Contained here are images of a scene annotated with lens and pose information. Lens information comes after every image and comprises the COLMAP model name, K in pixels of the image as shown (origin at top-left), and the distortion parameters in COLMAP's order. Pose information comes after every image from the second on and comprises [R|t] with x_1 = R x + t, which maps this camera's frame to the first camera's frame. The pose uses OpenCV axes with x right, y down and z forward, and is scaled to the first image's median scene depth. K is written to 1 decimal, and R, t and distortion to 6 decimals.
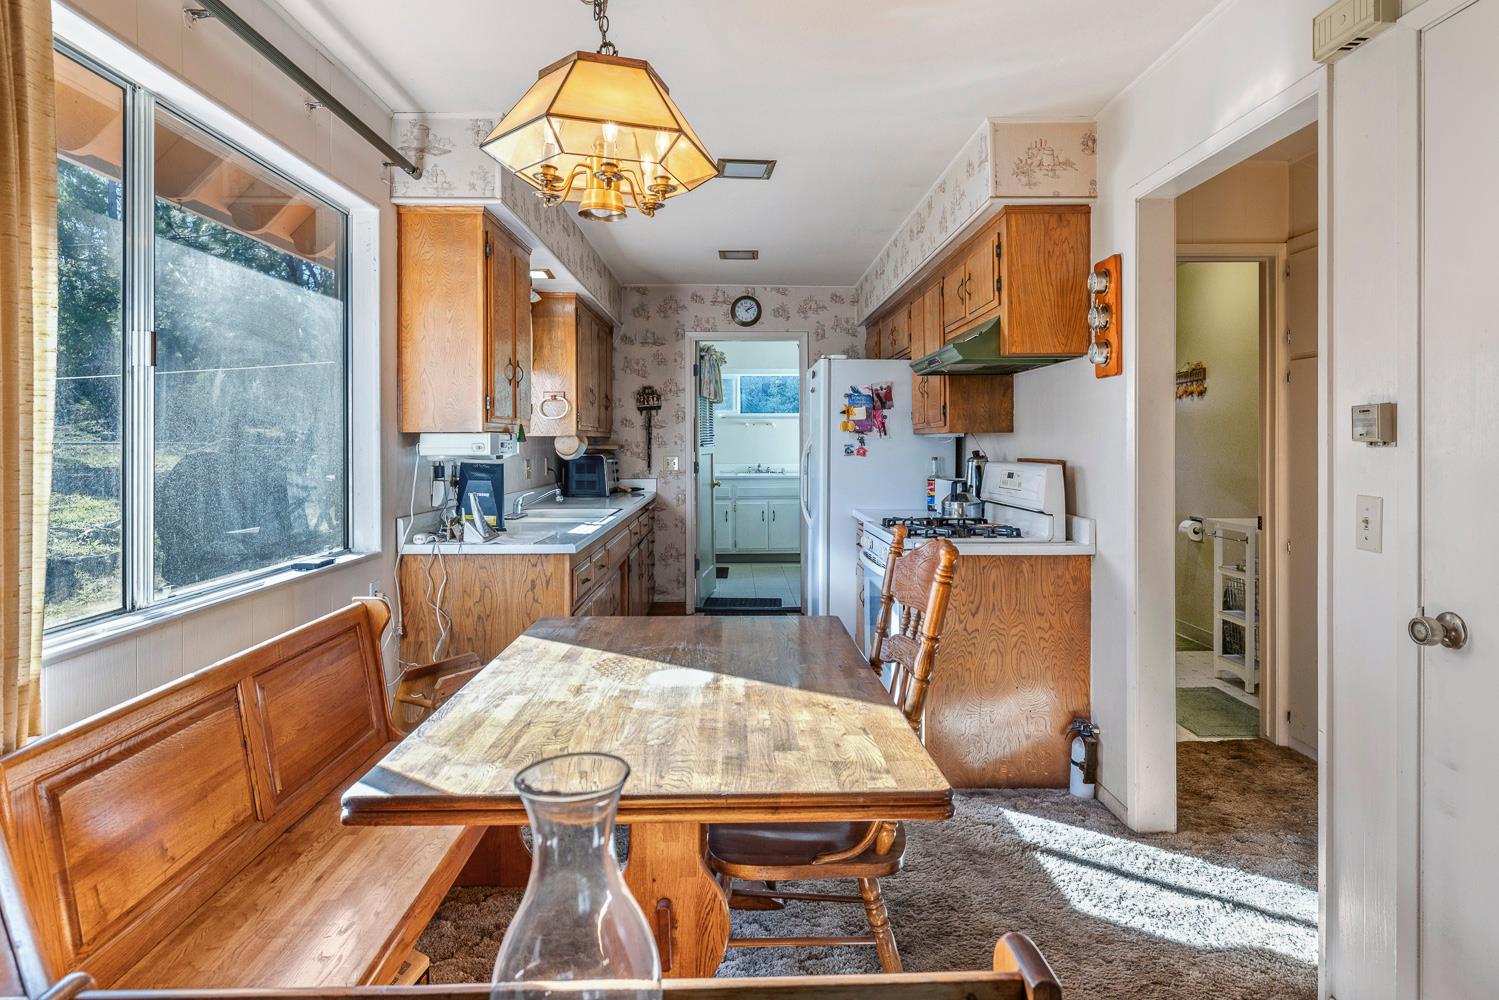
lens RADIAL K [[832.4, 0, 739.0], [0, 832.4, 445.1], [0, 0, 1]] dist [-0.004647, 0.000773]
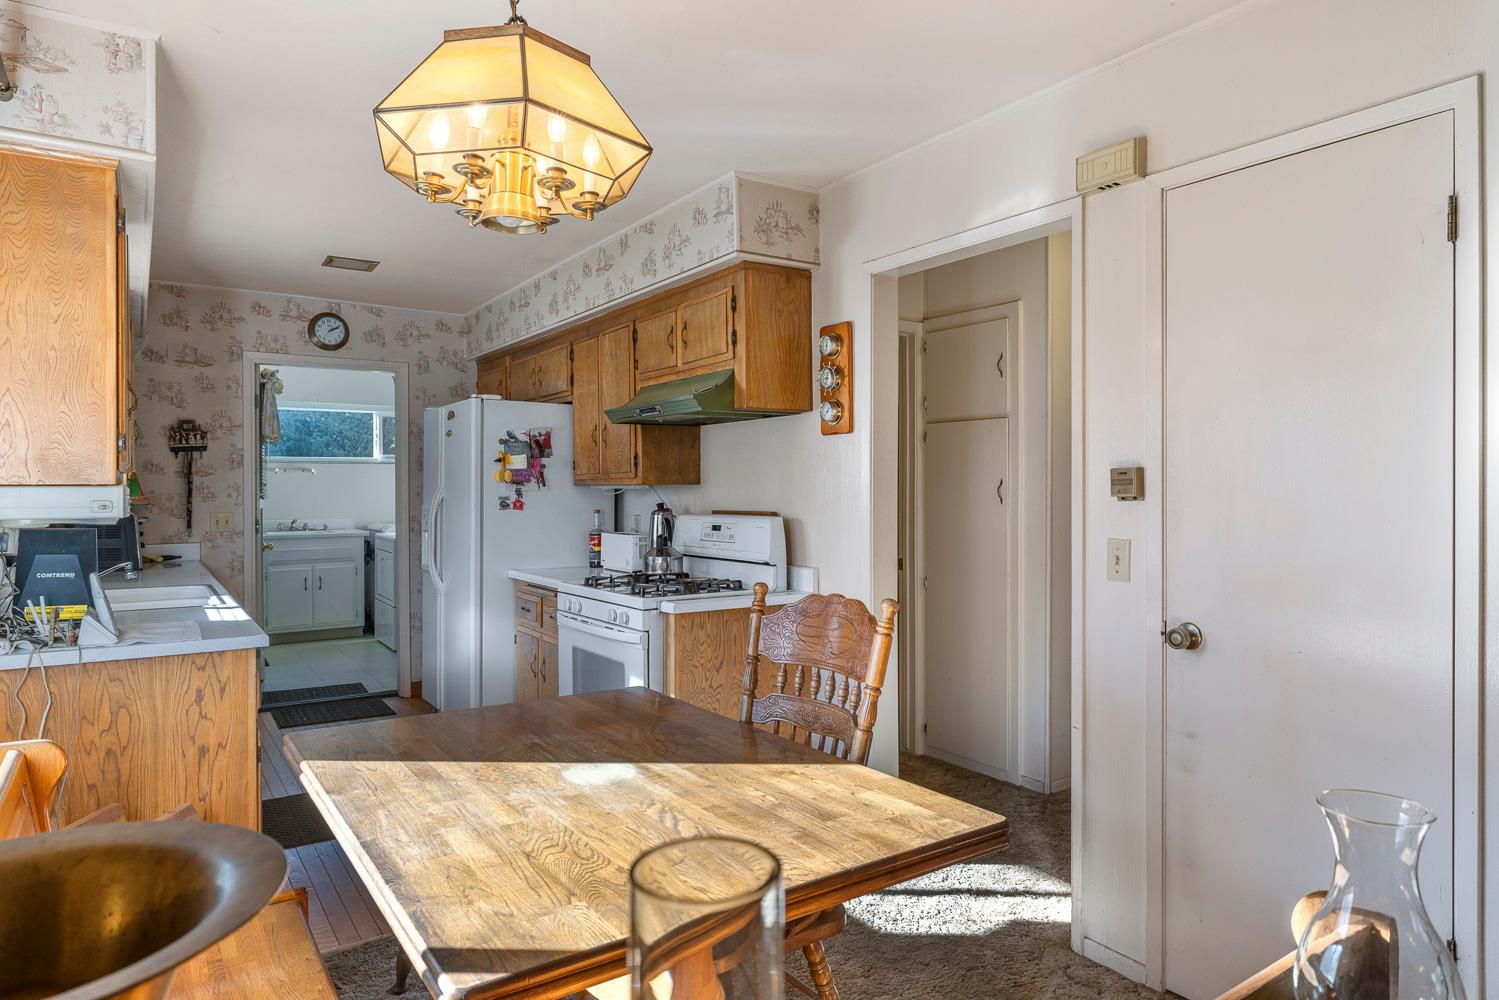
lens RADIAL K [[914.2, 0, 747.8], [0, 914.2, 487.8], [0, 0, 1]] dist [-0.001989, -0.001228]
pose [[0.835824, -0.000313, 0.548998, -0.266823], [0.003583, 0.999982, -0.004886, -0.006672], [-0.548986, 0.006051, 0.835809, 0.069029]]
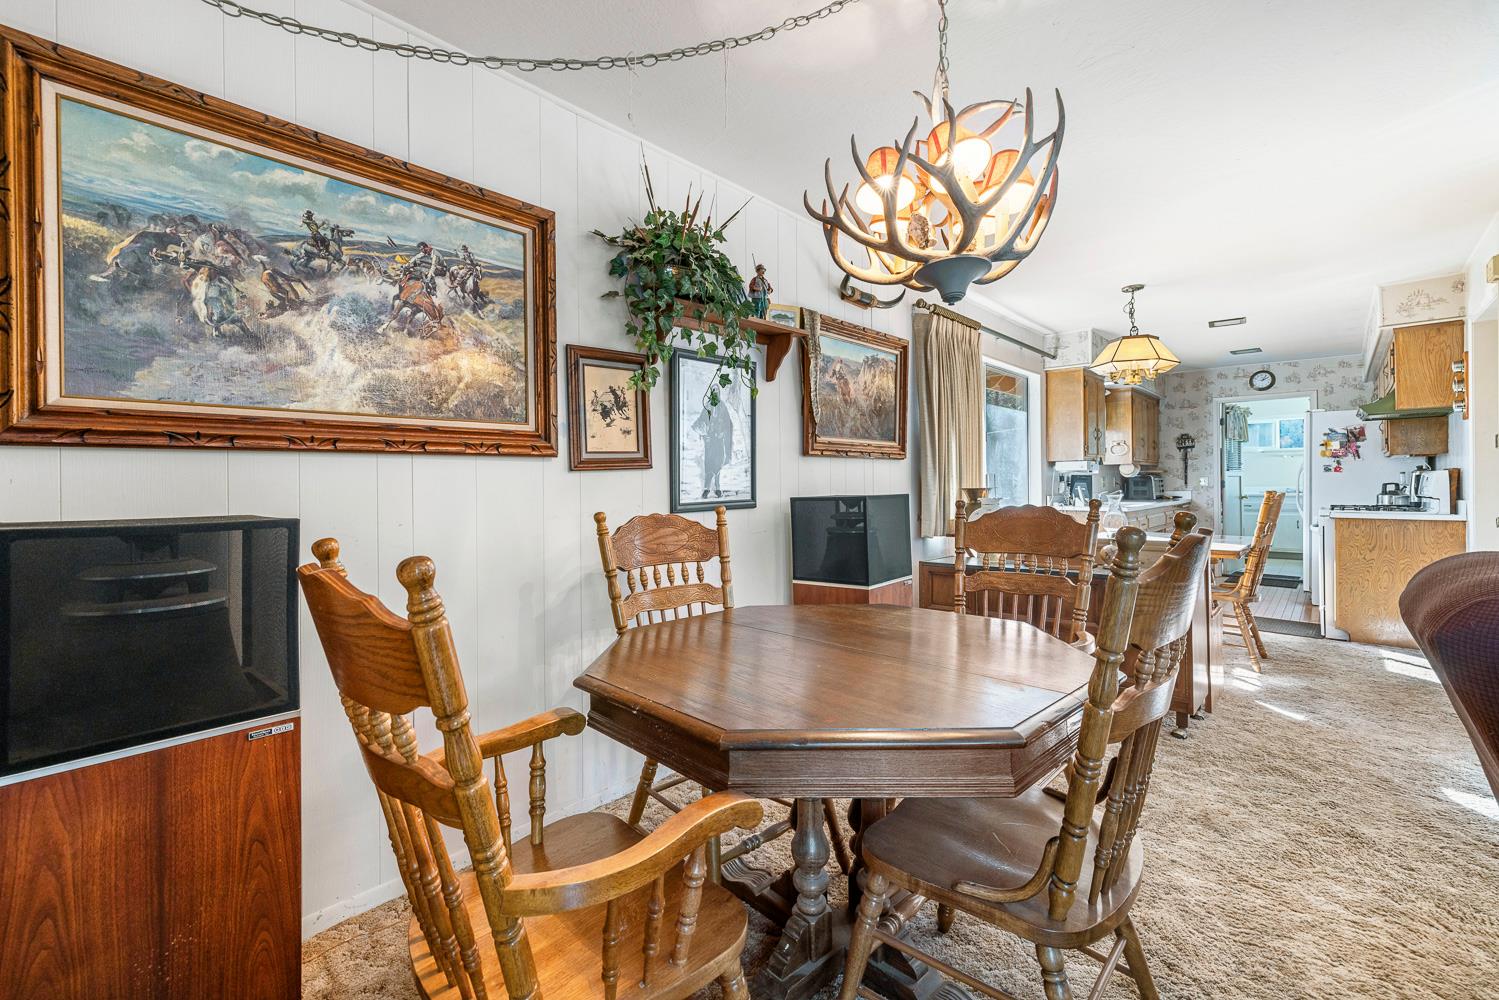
lens RADIAL K [[636.3, 0, 752.5], [0, 636.3, 482.8], [0, 0, 1]] dist [0.001460, 0.000882]
pose [[0.732953, -0.004201, -0.680267, 0.224687], [0.003782, 0.999991, -0.002100, 0.046033], [0.680269, -0.001034, 0.732962, -0.927479]]
